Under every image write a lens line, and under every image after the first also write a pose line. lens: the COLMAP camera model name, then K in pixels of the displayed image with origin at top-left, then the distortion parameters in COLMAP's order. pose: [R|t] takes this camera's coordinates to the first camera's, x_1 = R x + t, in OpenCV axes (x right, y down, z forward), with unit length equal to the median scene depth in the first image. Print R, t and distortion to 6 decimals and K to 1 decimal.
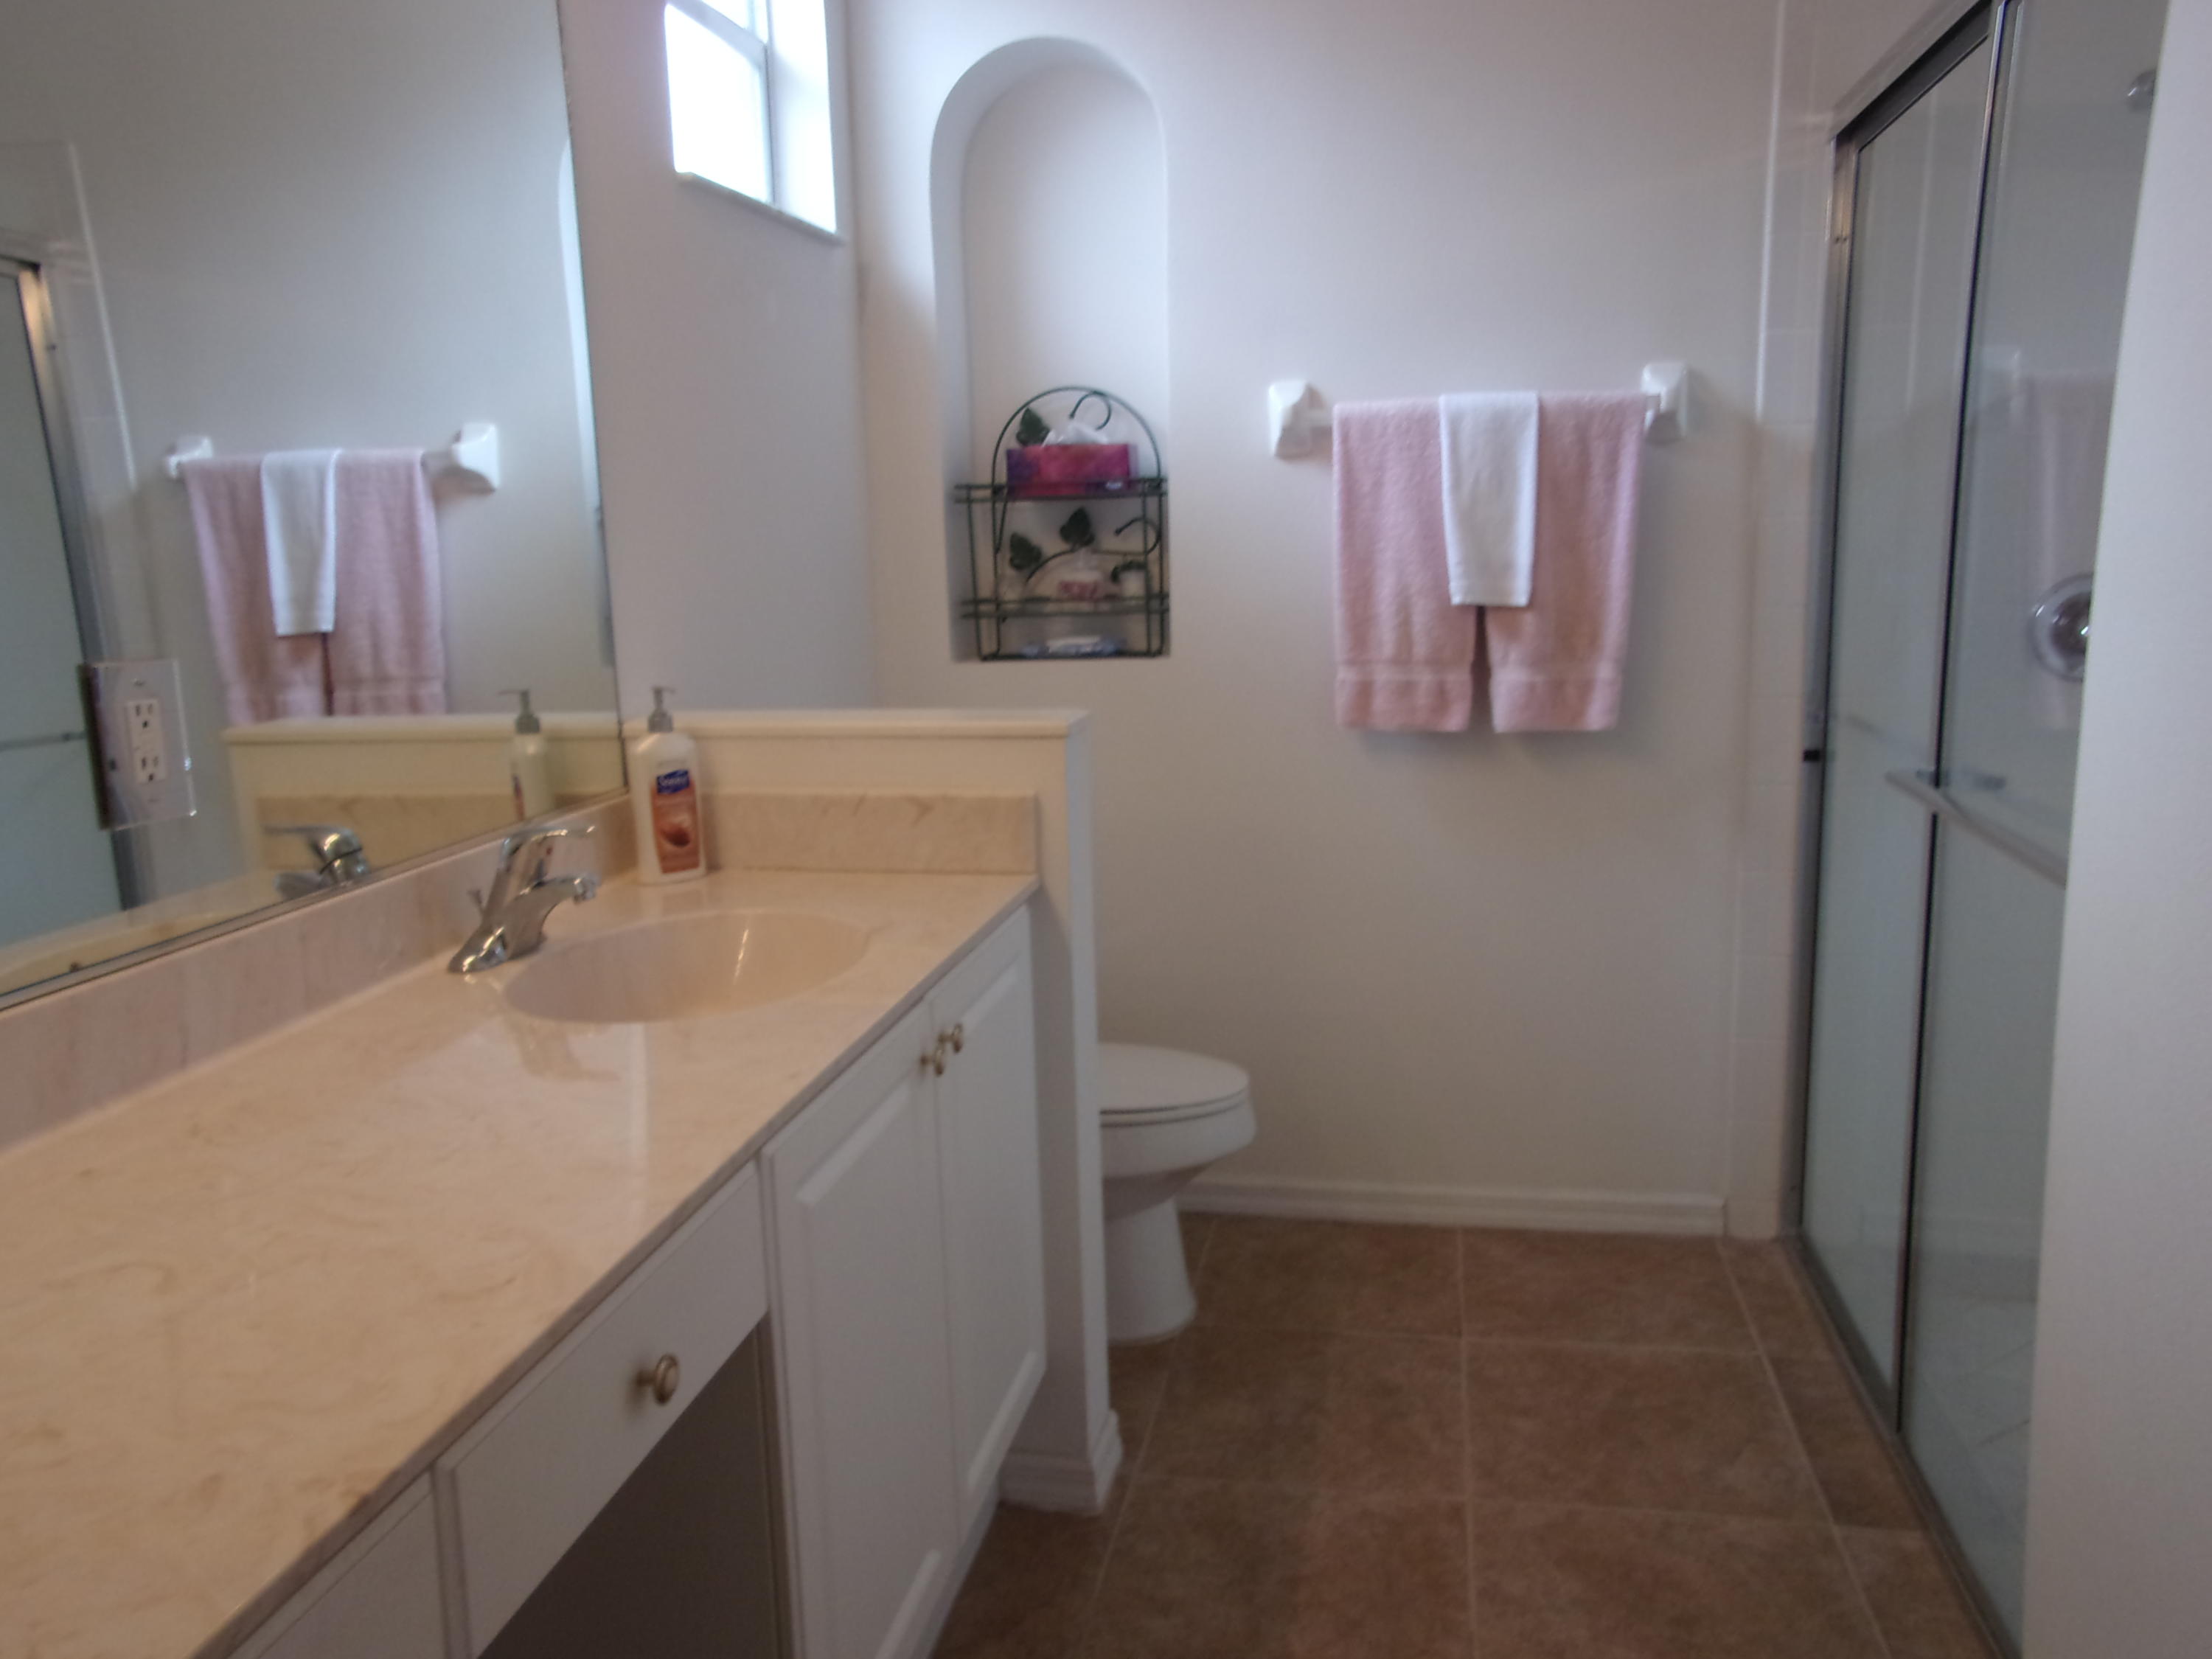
lens RADIAL K [[1638.3, 0, 1101.7], [0, 1638.3, 825.0], [0, 0, 1]] dist [-0.017105, 0.091132]
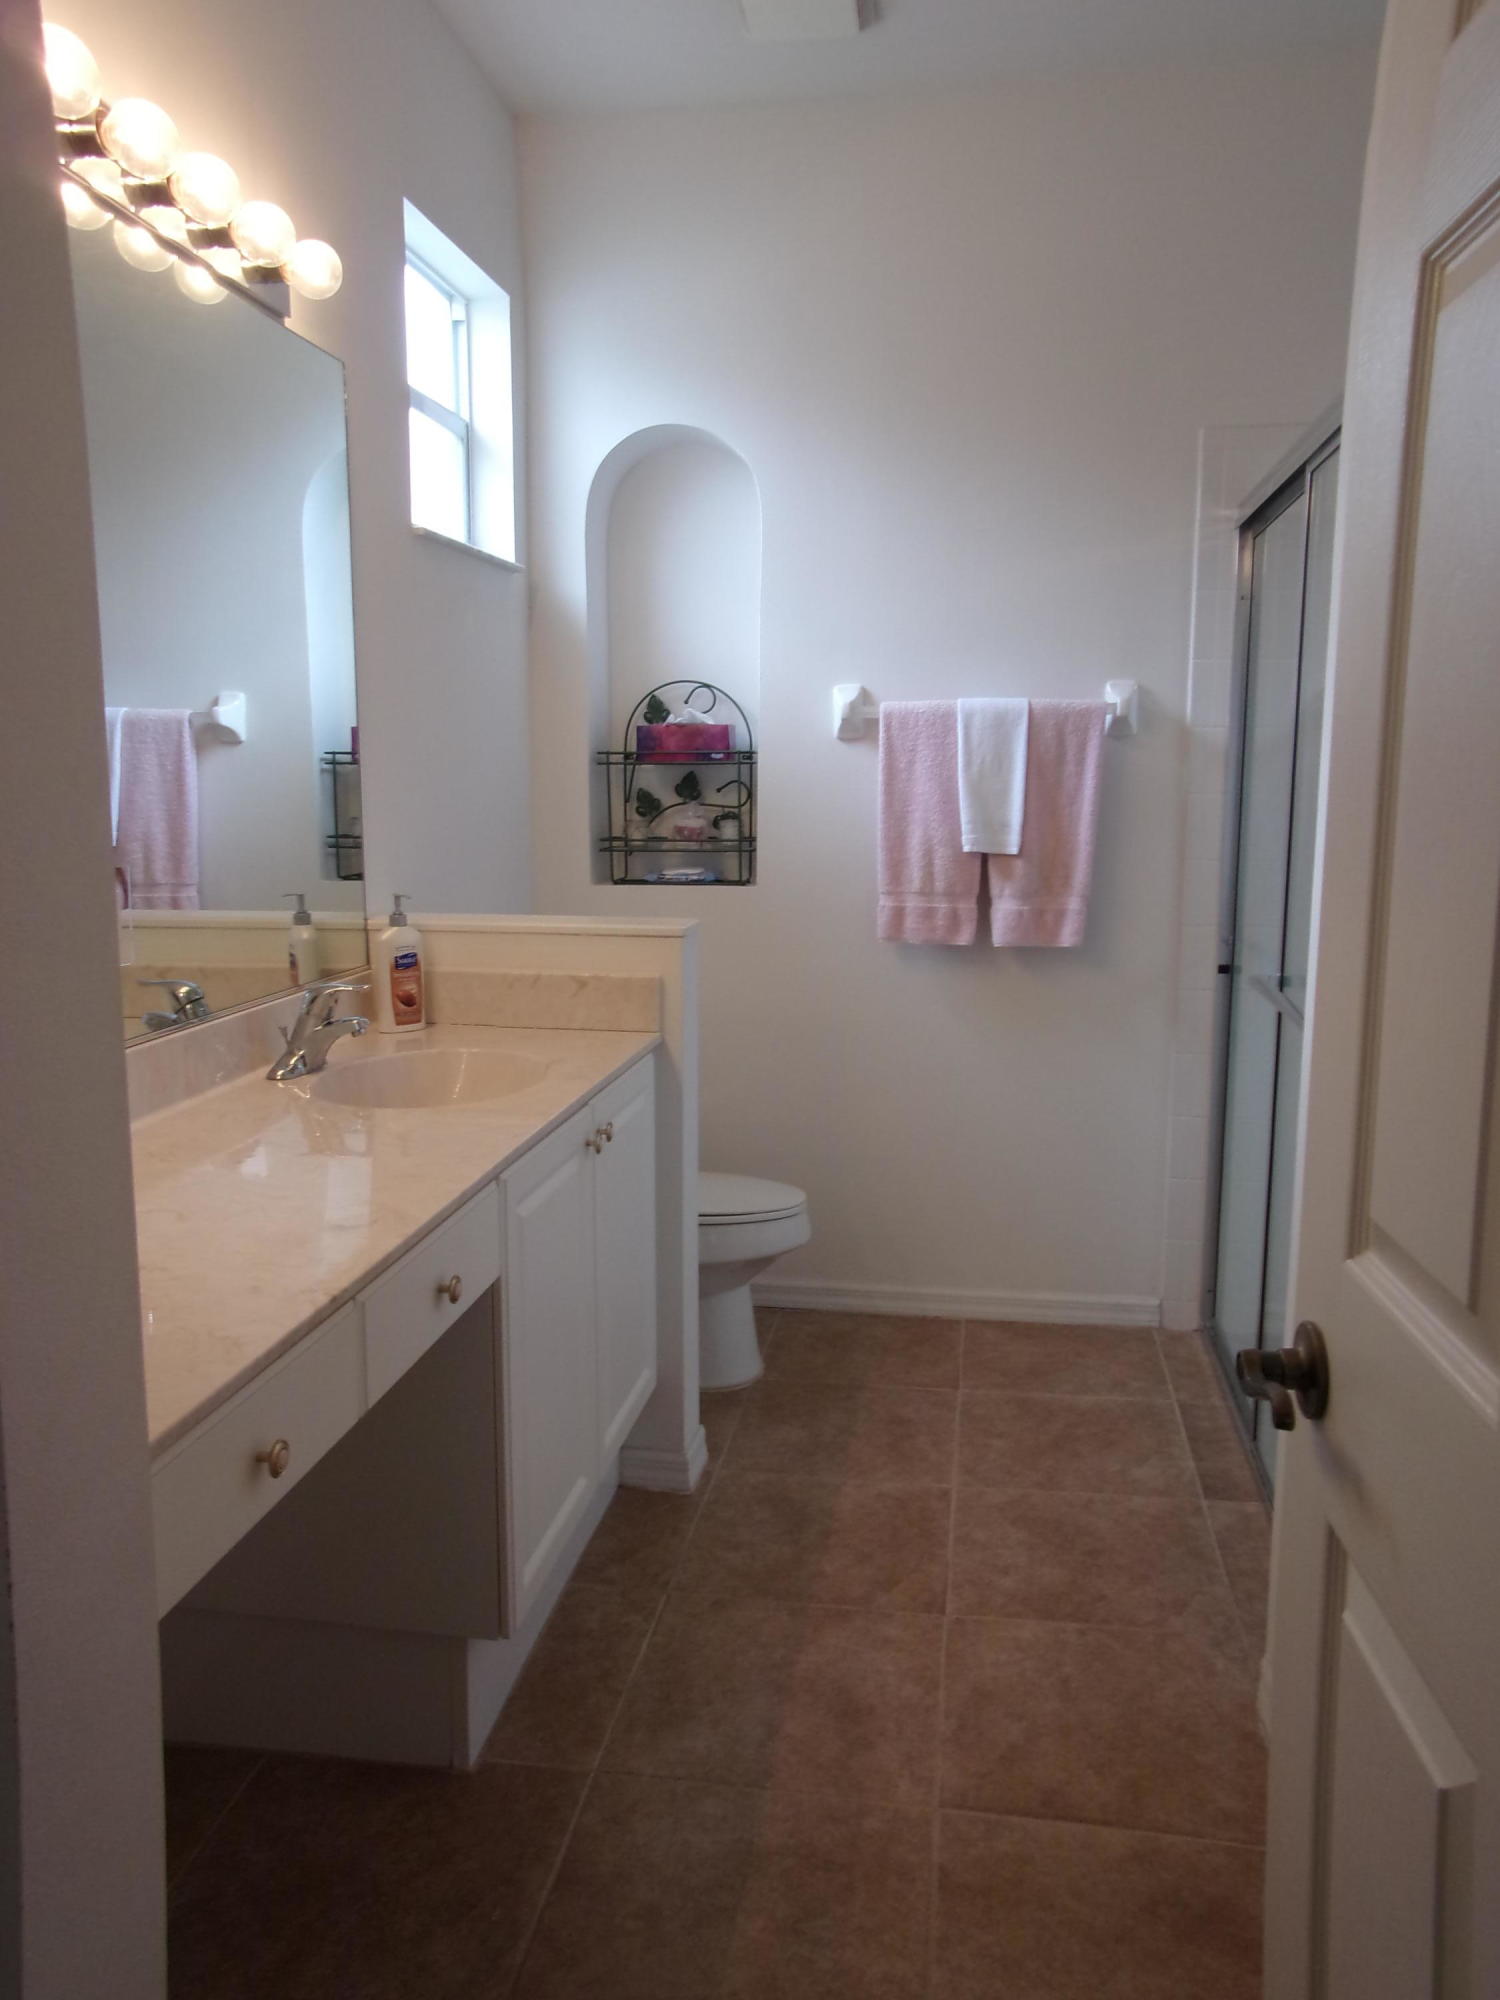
lens RADIAL K [[1462.3, 0, 750.0], [0, 1462.3, 1000.0], [0, 0, 1]] dist [0.067752, -0.000511]
pose [[0.998897, 0.024653, 0.039953, -0.009349], [-0.023633, 0.999388, -0.025797, 0.024661], [-0.040565, 0.024824, 0.998868, -0.213496]]
